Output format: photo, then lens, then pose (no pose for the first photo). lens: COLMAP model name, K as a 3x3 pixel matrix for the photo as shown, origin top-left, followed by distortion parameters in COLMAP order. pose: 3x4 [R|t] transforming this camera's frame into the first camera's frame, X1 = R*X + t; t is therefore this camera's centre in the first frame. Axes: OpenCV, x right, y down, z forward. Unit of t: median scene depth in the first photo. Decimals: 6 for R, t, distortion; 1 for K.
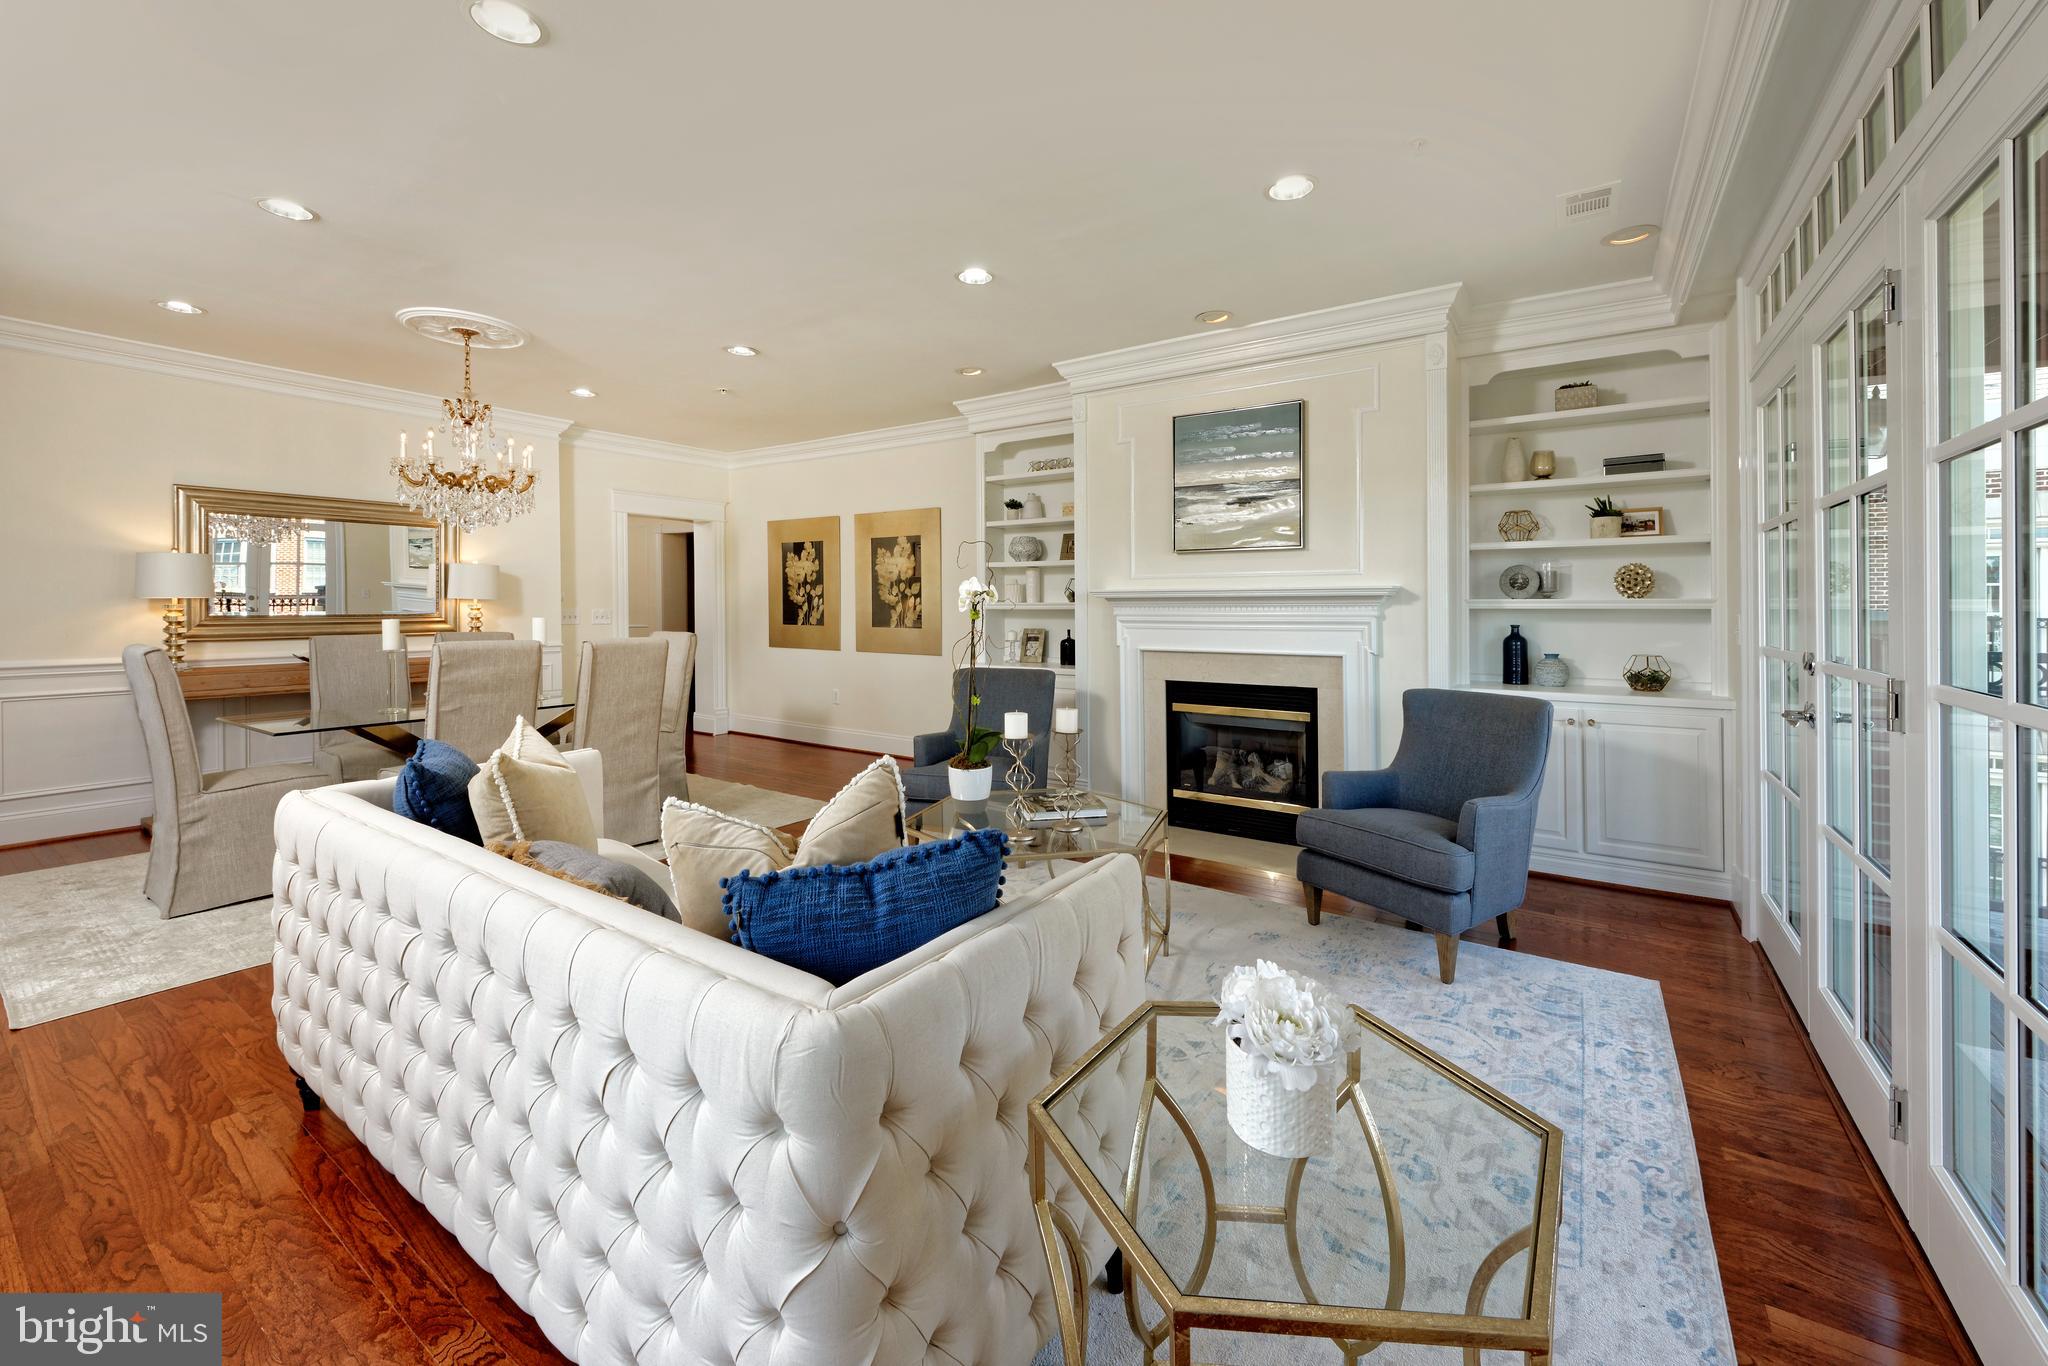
lens RADIAL K [[830.4, 0, 989.9], [0, 830.4, 602.0], [0, 0, 1]] dist [-0.005489, 0.000885]
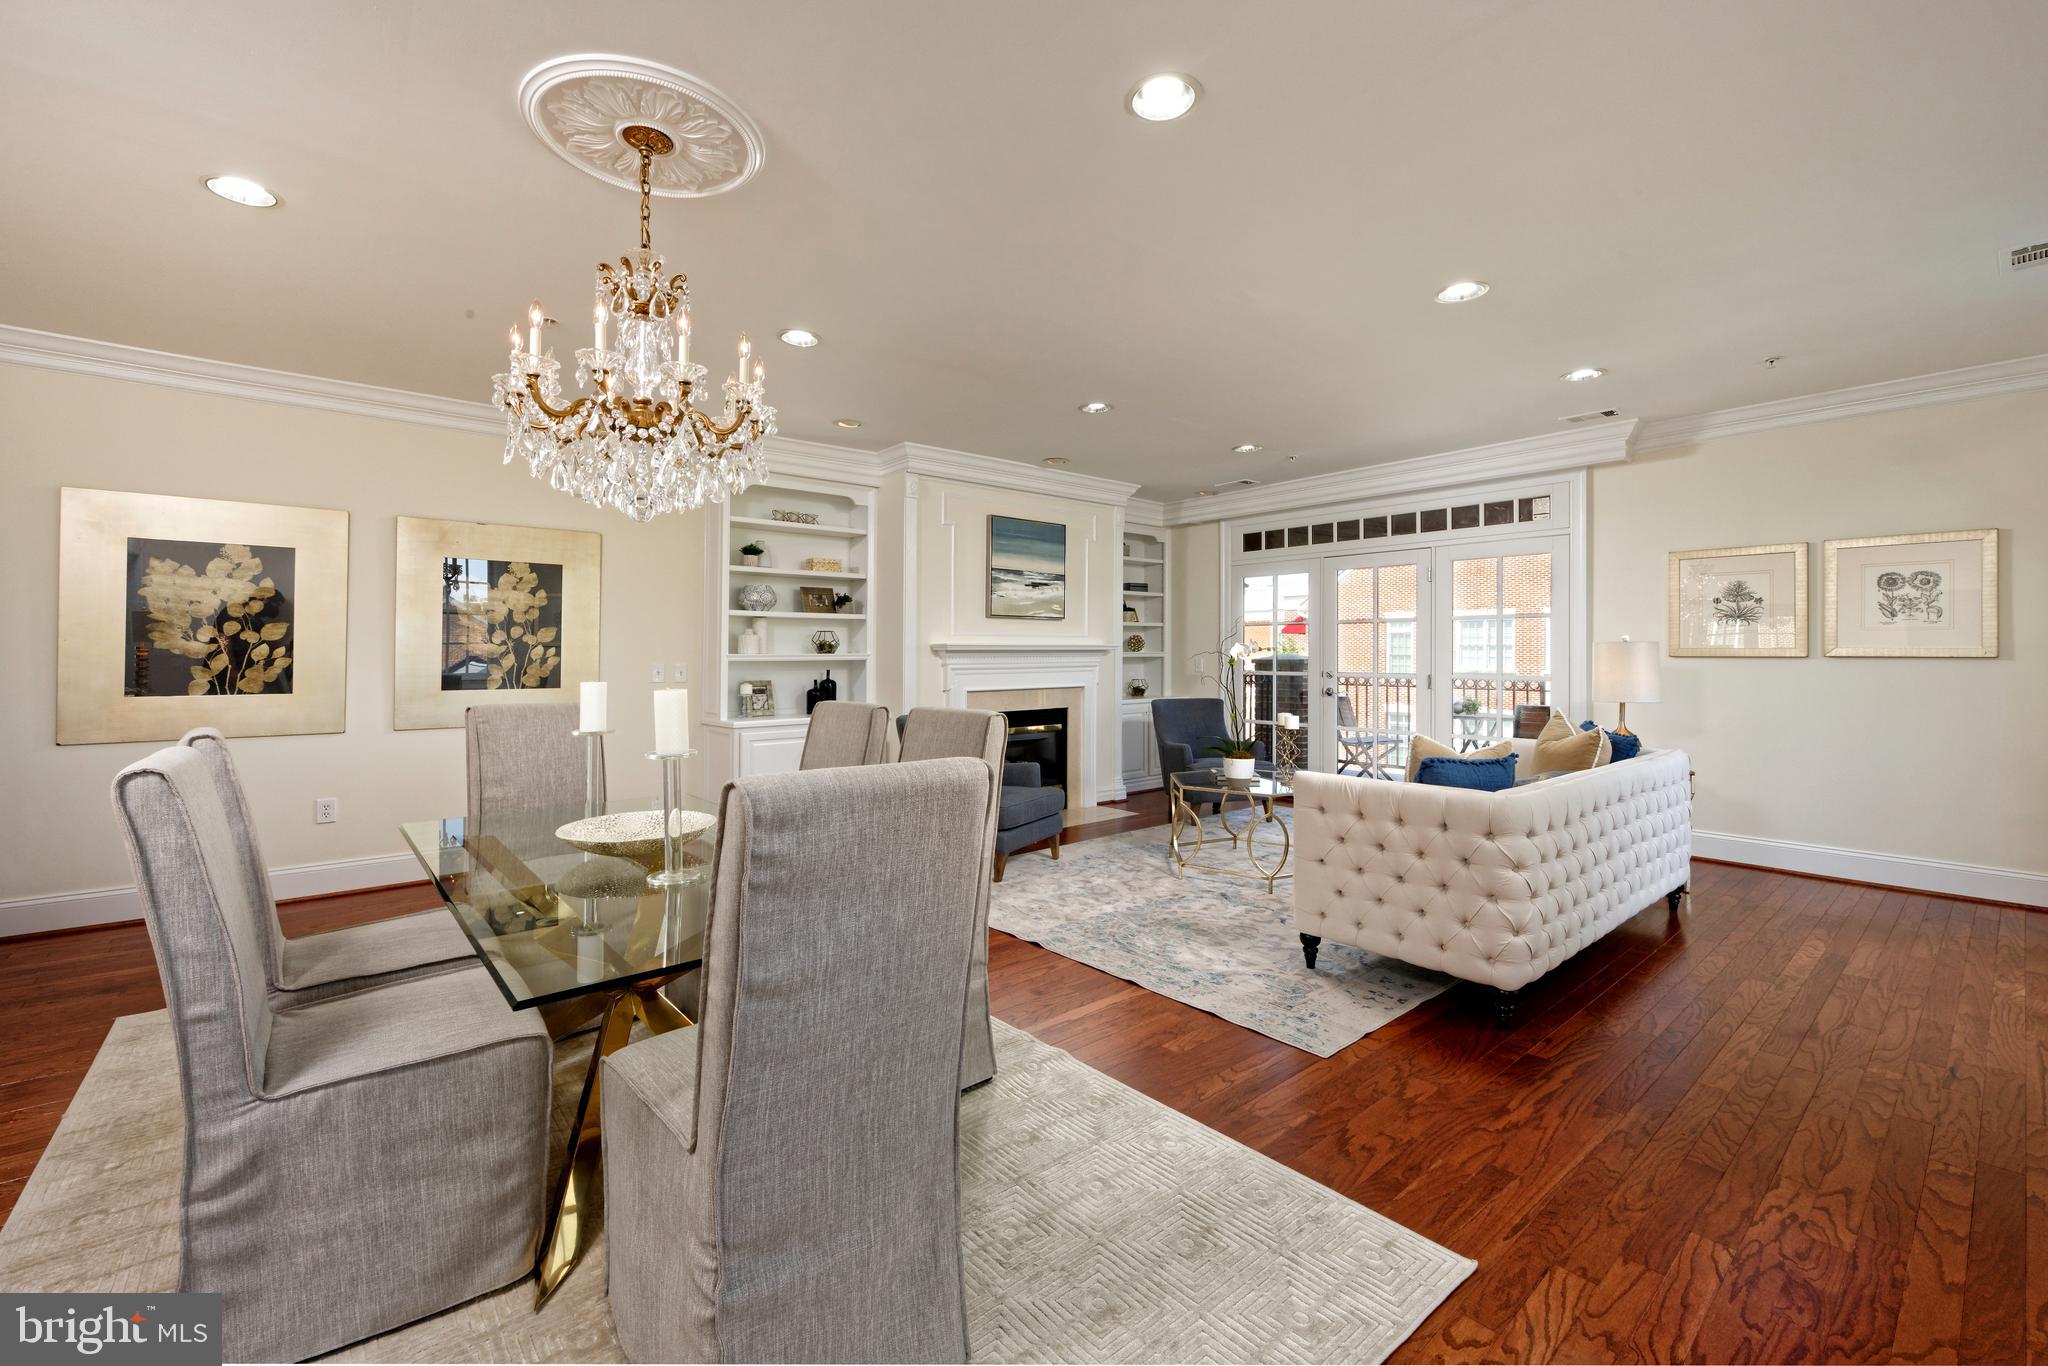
lens RADIAL K [[830.4, 0, 968.8], [0, 830.4, 645.7], [0, 0, 1]] dist [-0.005489, 0.000885]
pose [[0.286889, 0.009387, 0.957918, -1.055906], [-0.000660, 0.999954, -0.009601, 0.000114], [-0.957964, 0.002123, 0.286882, 0.644044]]
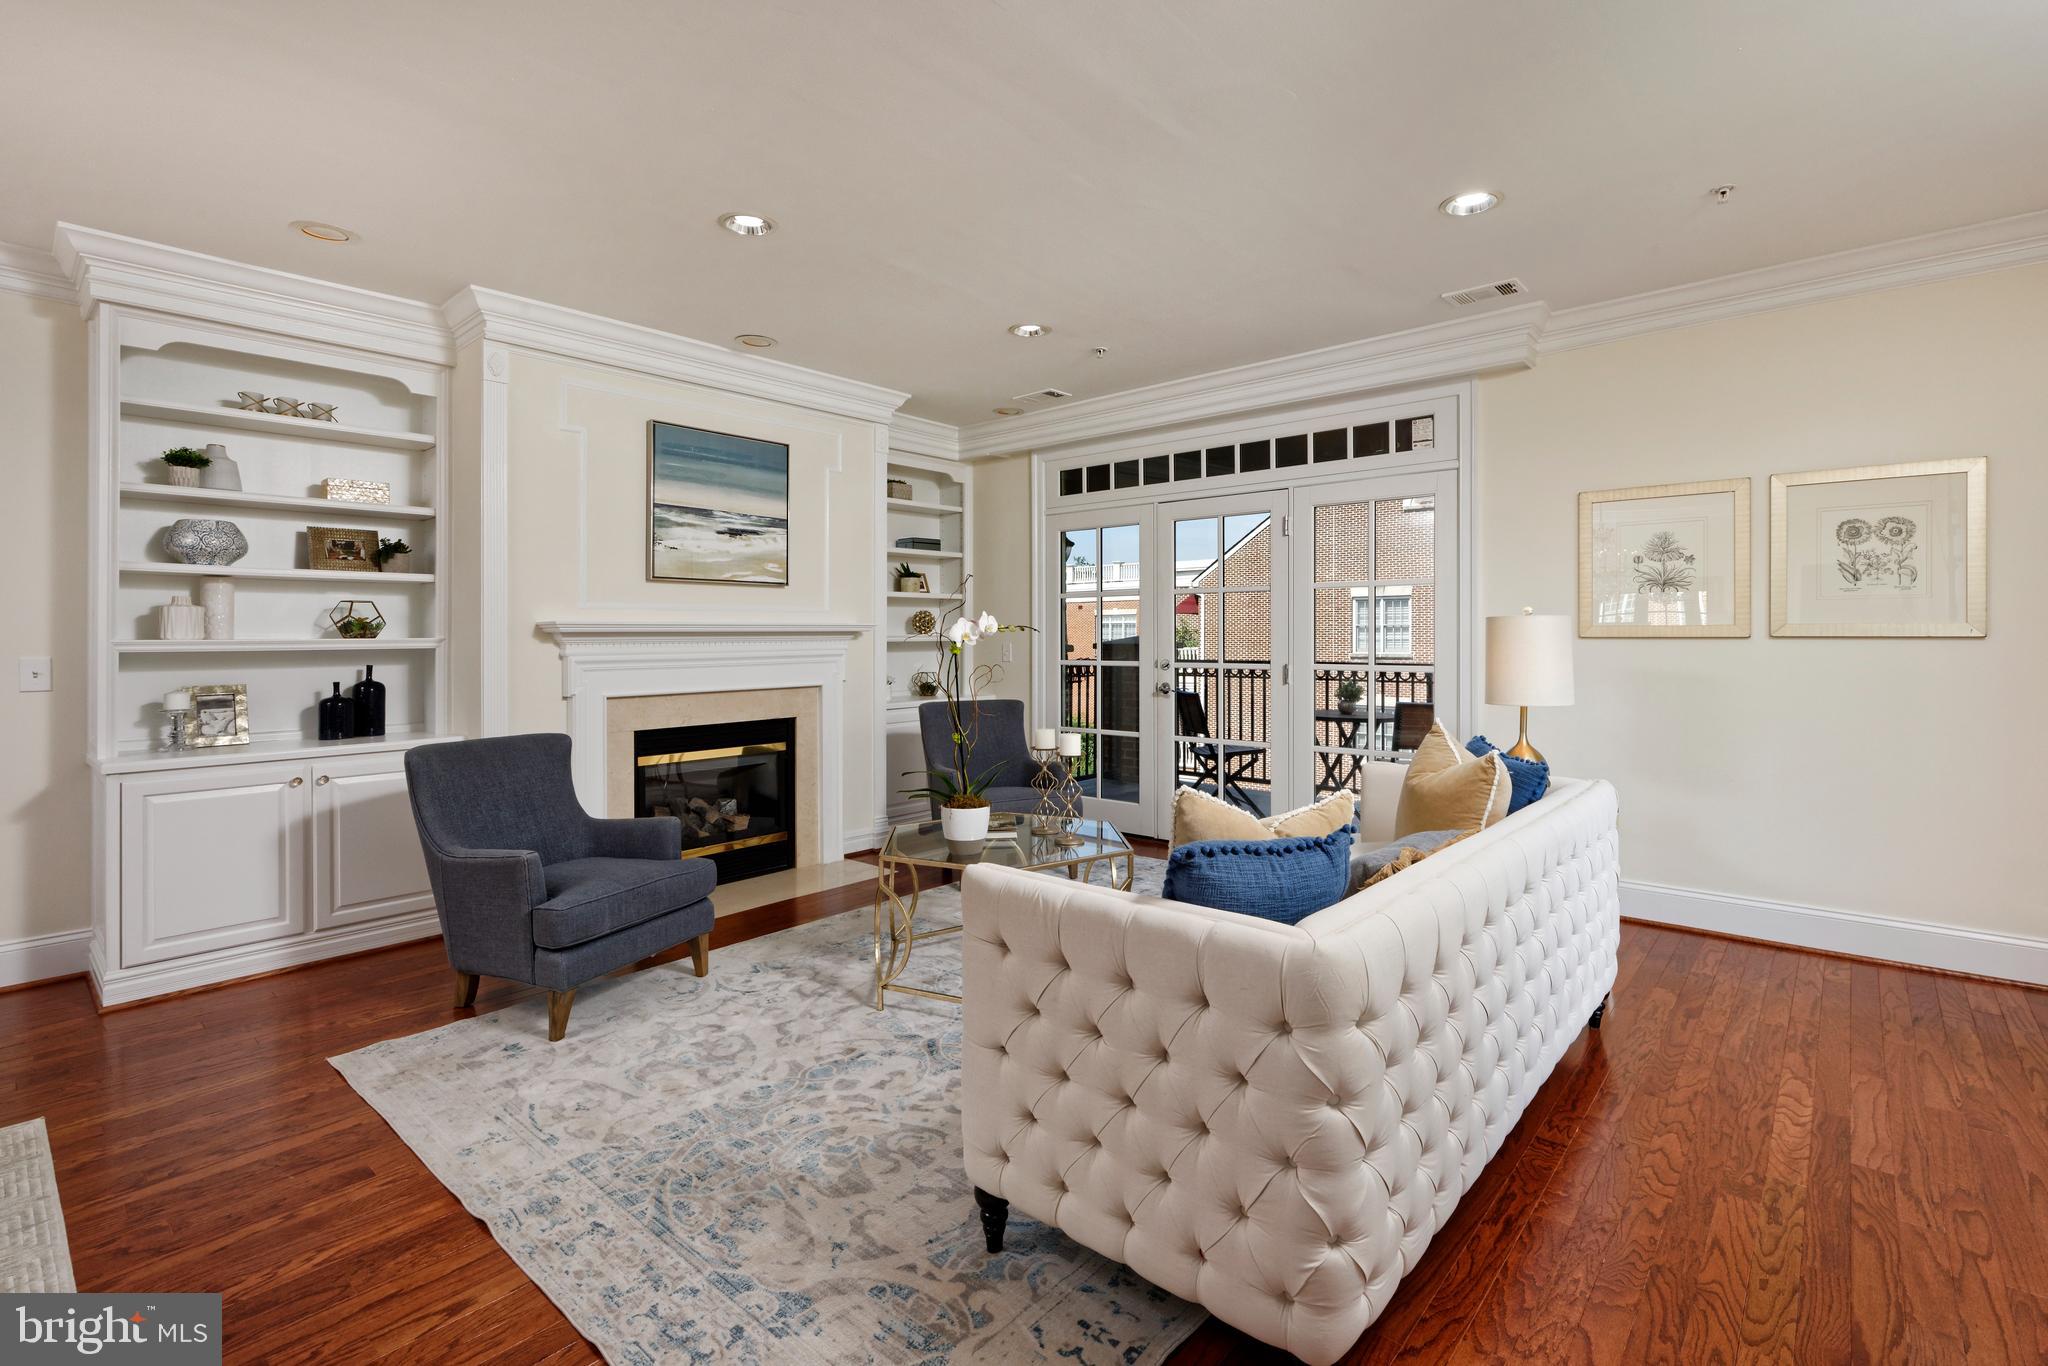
lens RADIAL K [[922.6, 0, 1052.9], [0, 922.6, 633.6], [0, 0, 1]] dist [-0.001460, 0.000039]
pose [[0.085885, 0.003345, 0.996299, -0.680223], [0.003781, 0.999986, -0.003683, 0.001065], [-0.996298, 0.004083, 0.085871, 0.502973]]
